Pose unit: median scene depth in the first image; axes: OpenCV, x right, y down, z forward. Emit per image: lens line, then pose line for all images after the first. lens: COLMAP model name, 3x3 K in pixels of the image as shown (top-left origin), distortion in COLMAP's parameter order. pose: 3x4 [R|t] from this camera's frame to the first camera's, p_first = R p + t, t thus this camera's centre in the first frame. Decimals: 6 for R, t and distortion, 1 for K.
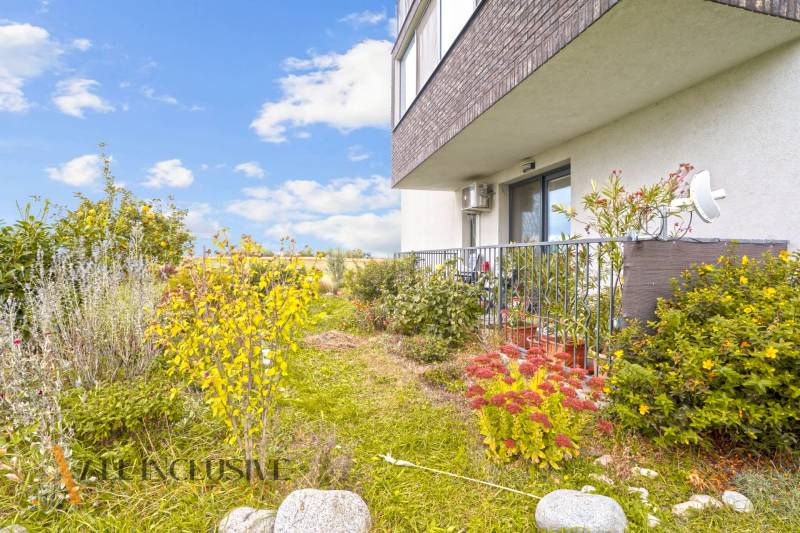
lens RADIAL K [[378.8, 0, 397.9], [0, 378.8, 262.8], [0, 0, 1]] dist [-0.043771, 0.014676]
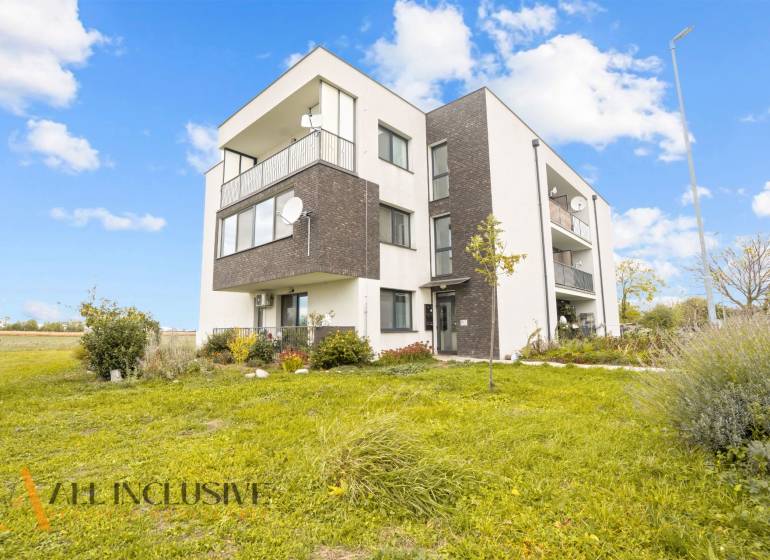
lens RADIAL K [[394.0, 0, 389.1], [0, 394.0, 280.5], [0, 0, 1]] dist [-0.043427, -0.000219]
pose [[0.831753, 0.063107, 0.551547, -0.386561], [0.017762, 0.989984, -0.140058, 0.019627], [-0.554862, 0.126291, 0.822301, -1.046904]]
